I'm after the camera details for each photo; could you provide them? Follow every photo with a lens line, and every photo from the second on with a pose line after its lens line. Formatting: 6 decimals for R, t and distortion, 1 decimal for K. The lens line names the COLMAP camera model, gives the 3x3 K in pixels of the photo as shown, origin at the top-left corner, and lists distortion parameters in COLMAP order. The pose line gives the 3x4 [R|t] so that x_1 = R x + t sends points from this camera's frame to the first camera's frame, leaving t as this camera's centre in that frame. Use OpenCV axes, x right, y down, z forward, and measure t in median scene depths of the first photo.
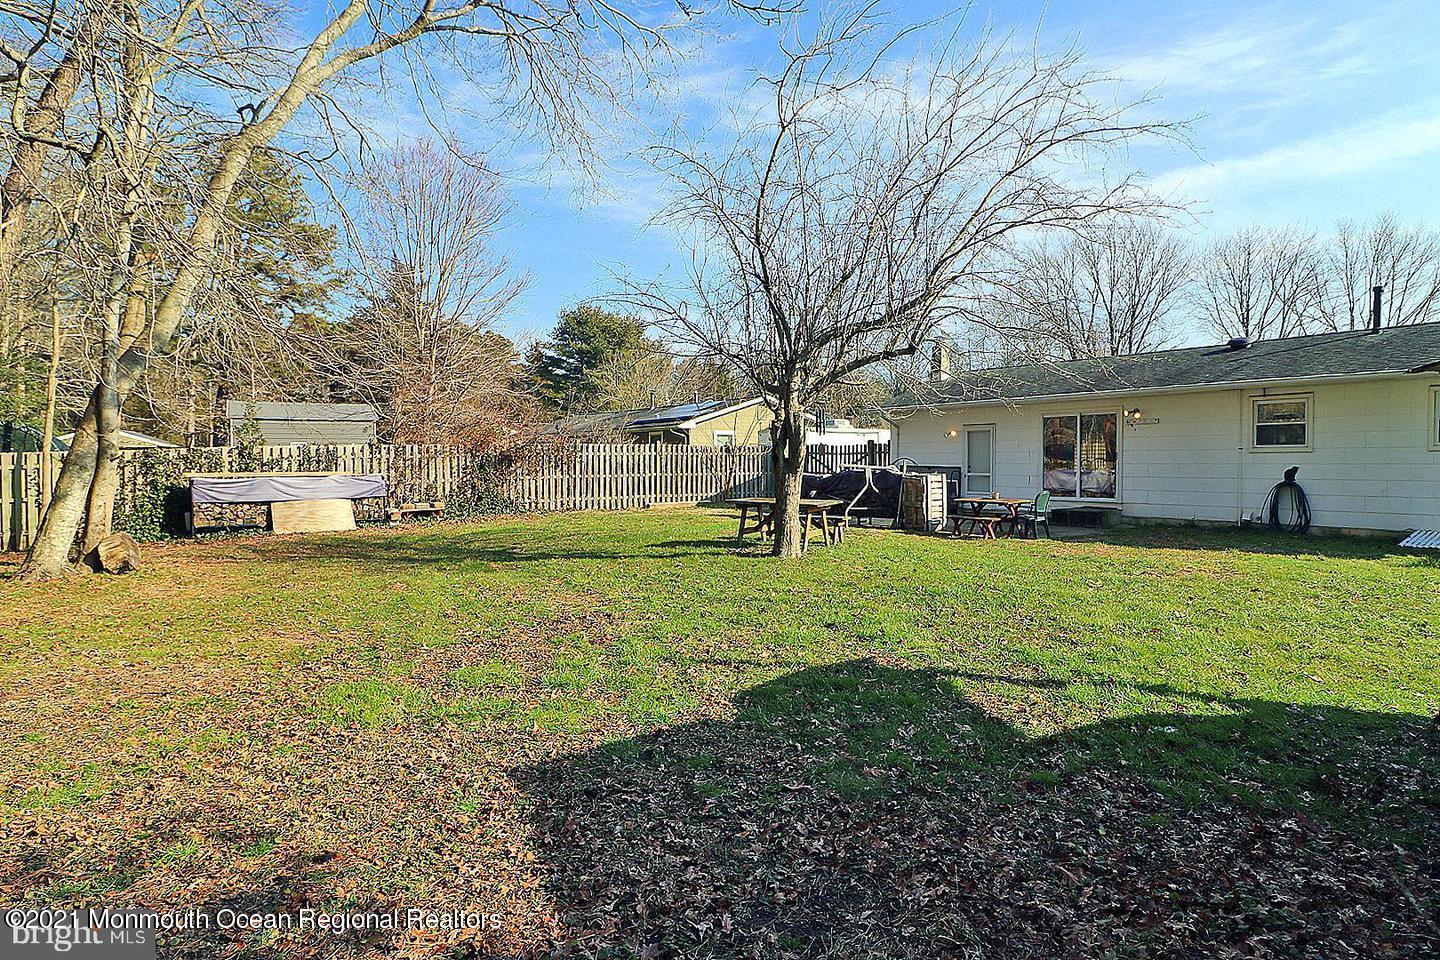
lens RADIAL K [[756.2, 0, 726.7], [0, 756.2, 478.9], [0, 0, 1]] dist [0.001296, -0.013394]
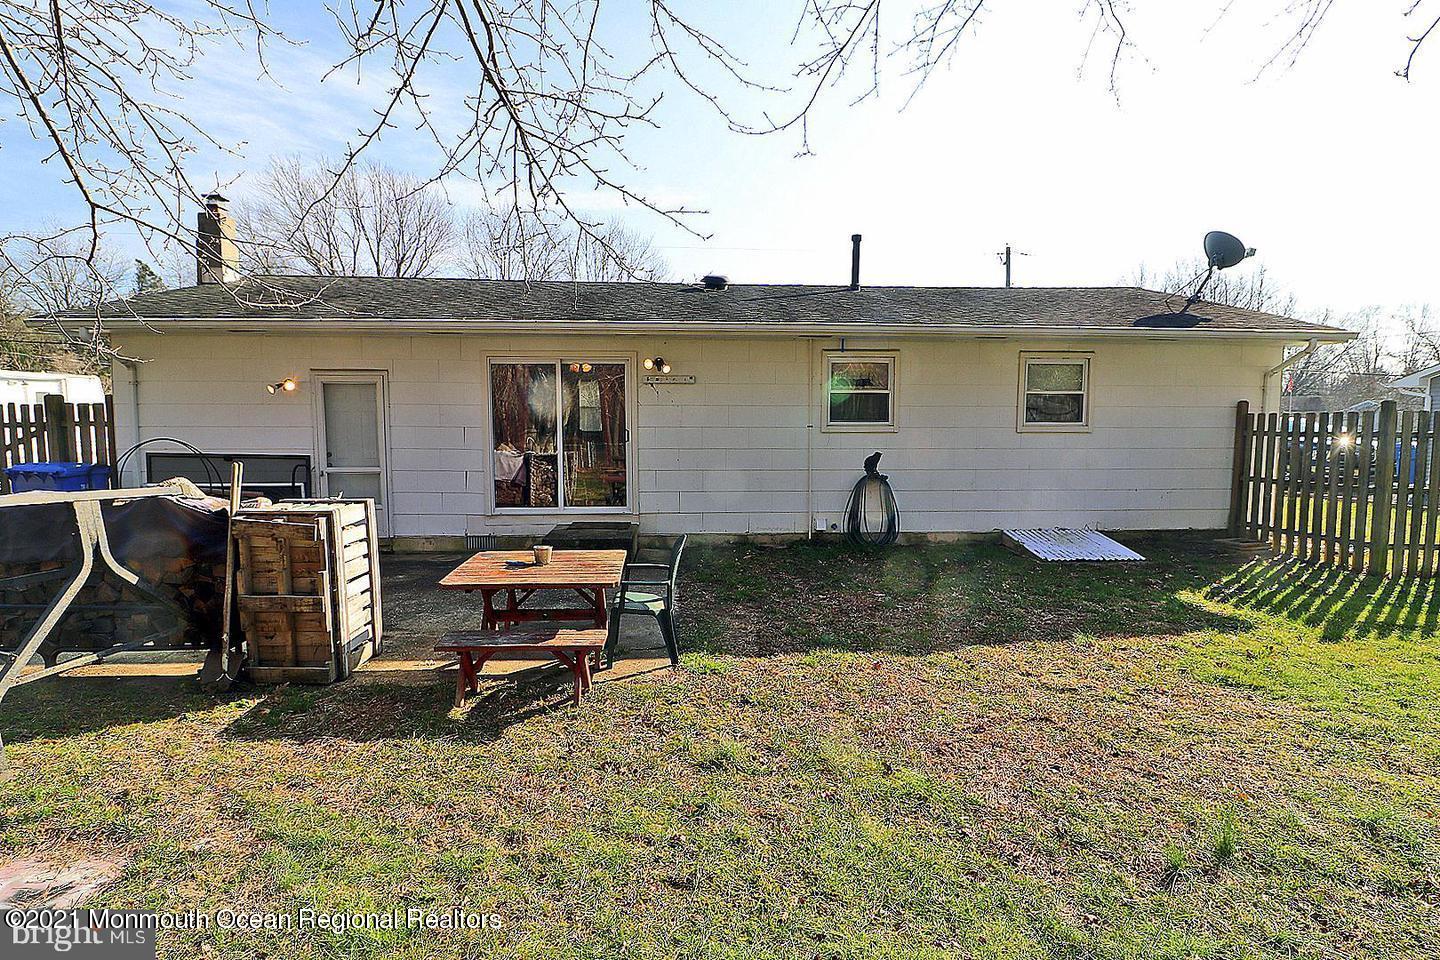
lens RADIAL K [[686.3, 0, 719.6], [0, 686.3, 480.1], [0, 0, 1]] dist [-0.002621, -0.012659]
pose [[0.554327, -0.068481, 0.829477, 0.221782], [0.015951, 0.997300, 0.071676, -0.068751], [-0.832146, -0.026501, 0.553923, 1.335131]]
